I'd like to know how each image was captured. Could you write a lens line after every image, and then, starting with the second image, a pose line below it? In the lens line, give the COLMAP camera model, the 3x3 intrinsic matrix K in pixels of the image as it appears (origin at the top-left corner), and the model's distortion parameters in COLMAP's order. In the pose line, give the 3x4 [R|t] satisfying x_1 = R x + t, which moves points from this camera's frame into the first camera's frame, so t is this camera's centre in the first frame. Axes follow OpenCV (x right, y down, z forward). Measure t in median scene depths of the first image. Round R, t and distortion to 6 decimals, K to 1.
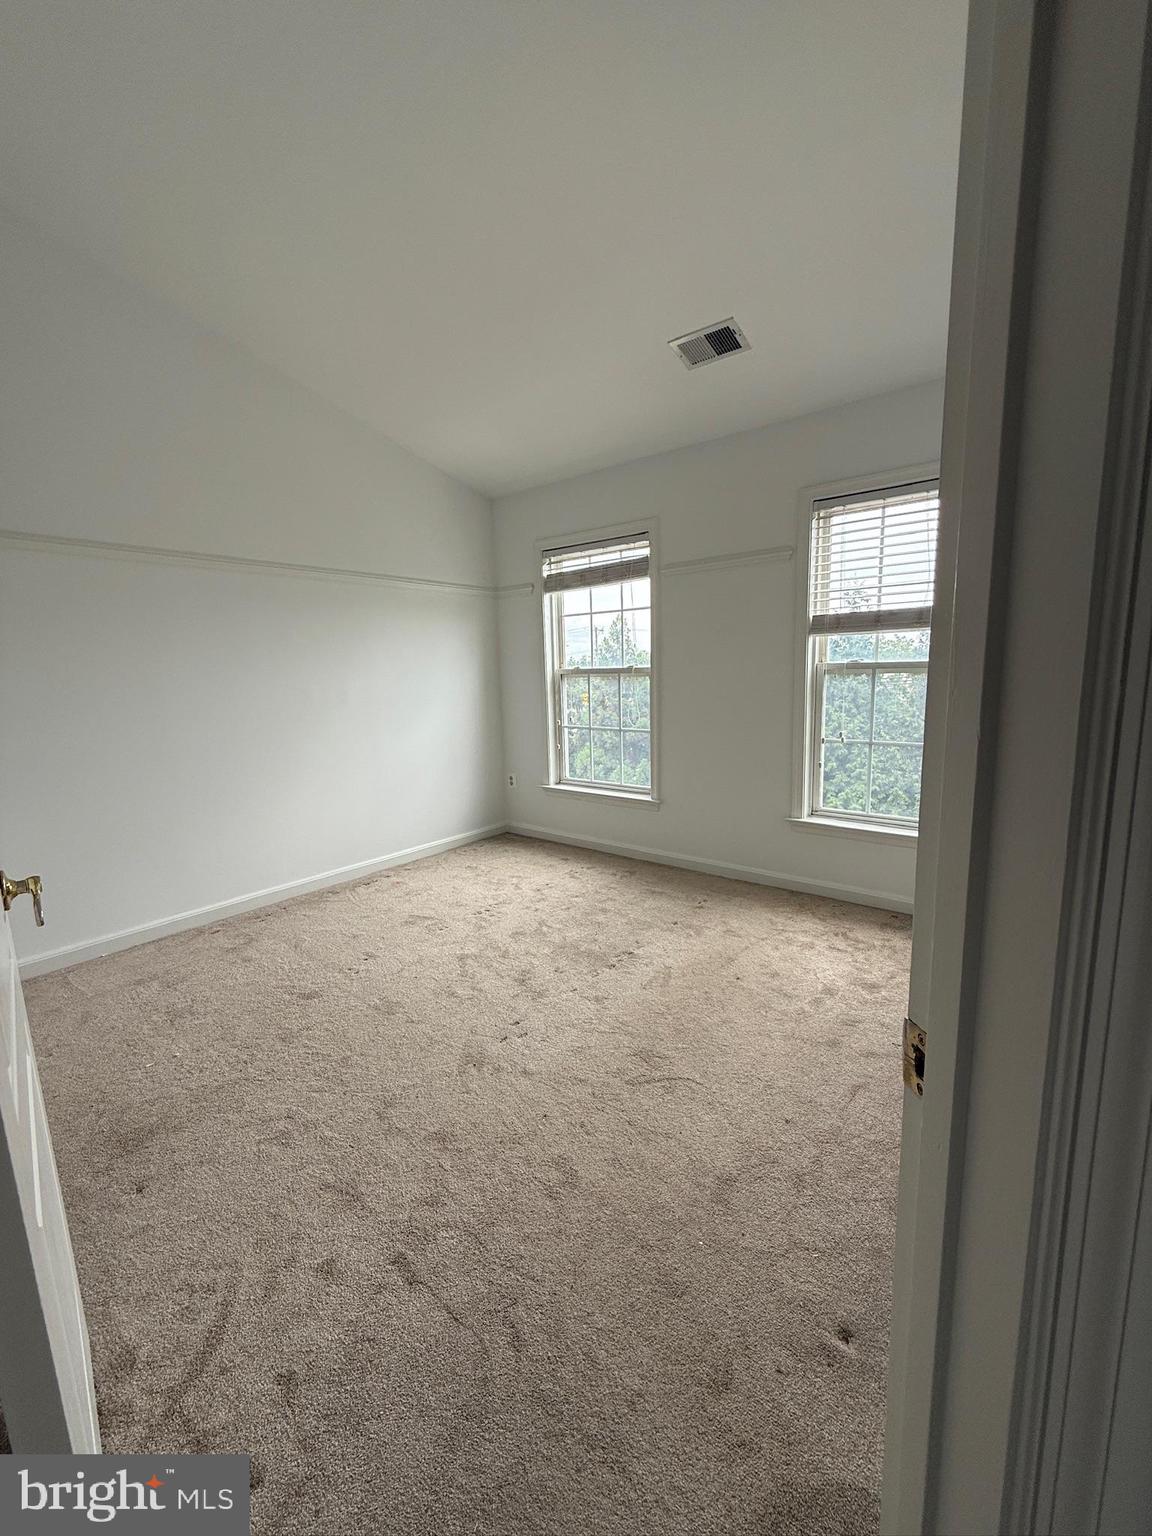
lens RADIAL K [[622.8, 0, 572.2], [0, 622.8, 763.4], [0, 0, 1]] dist [0.001863, 0.000282]
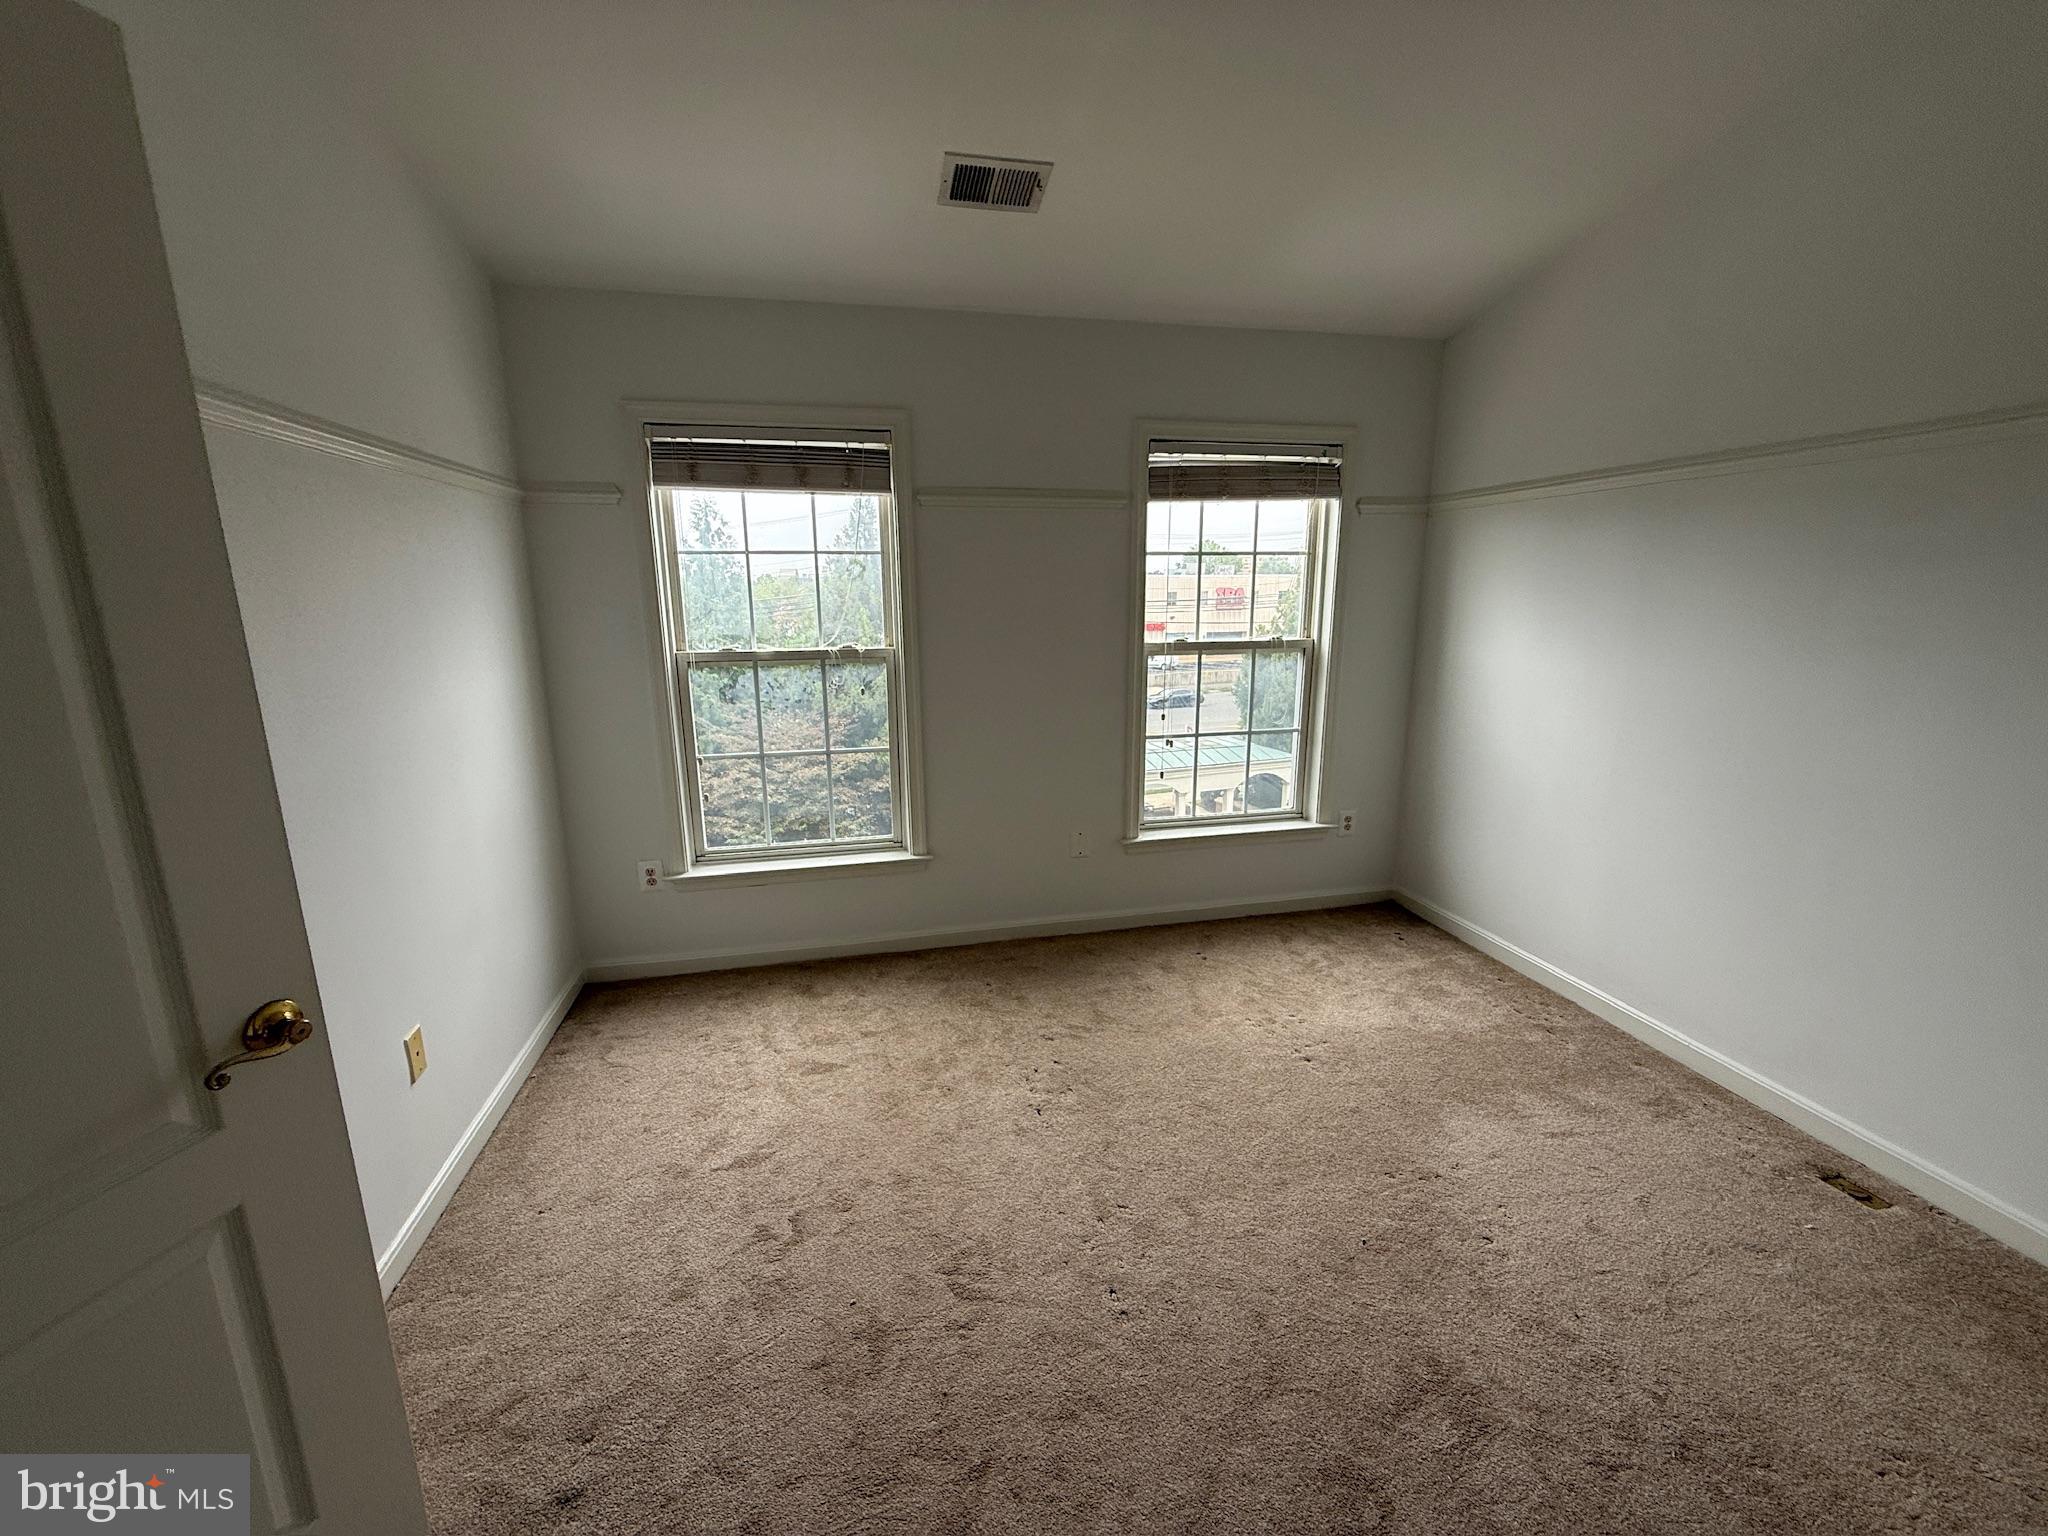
lens RADIAL K [[813.5, 0, 1024.0], [0, 813.5, 768.0], [0, 0, 1]] dist [-0.000663, 0.000017]
pose [[0.625385, -0.136557, 0.768275, -0.616150], [0.116221, 0.989887, 0.081342, -0.122532], [-0.771613, 0.038420, 0.634931, 0.537536]]
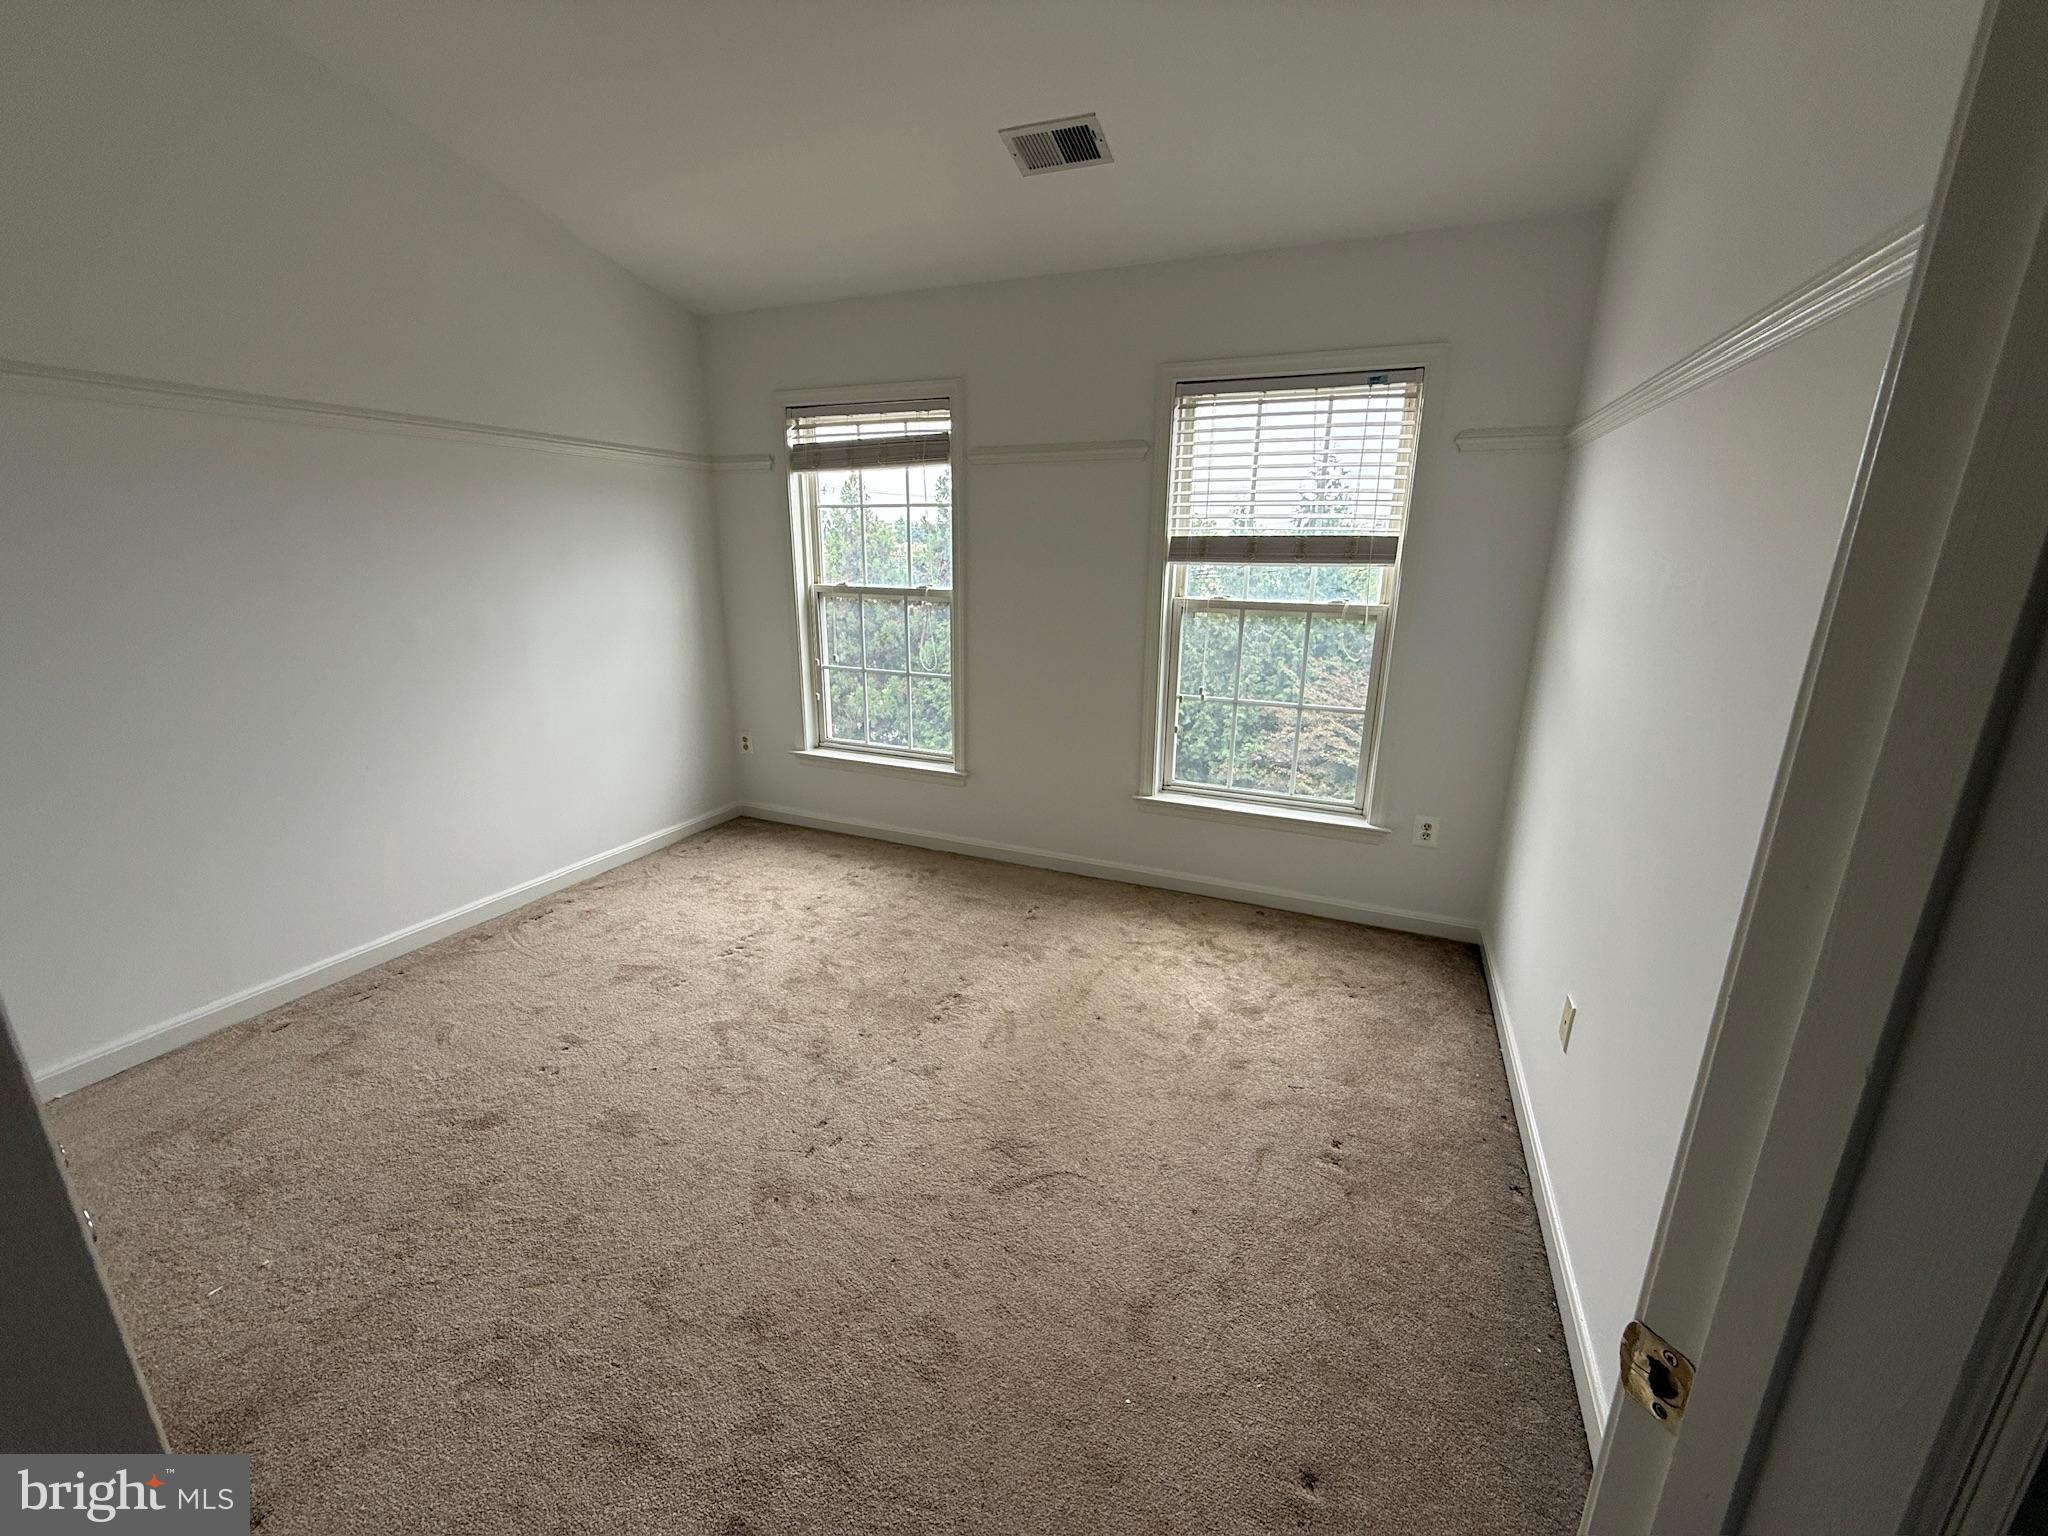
lens RADIAL K [[830.3, 0, 1024.0], [0, 830.3, 768.0], [0, 0, 1]] dist [0.001863, 0.000282]
pose [[0.962642, -0.035587, 0.268430, -0.084556], [0.006950, 0.994247, 0.106888, -0.072915], [-0.270690, -0.101030, 0.957351, 0.044656]]
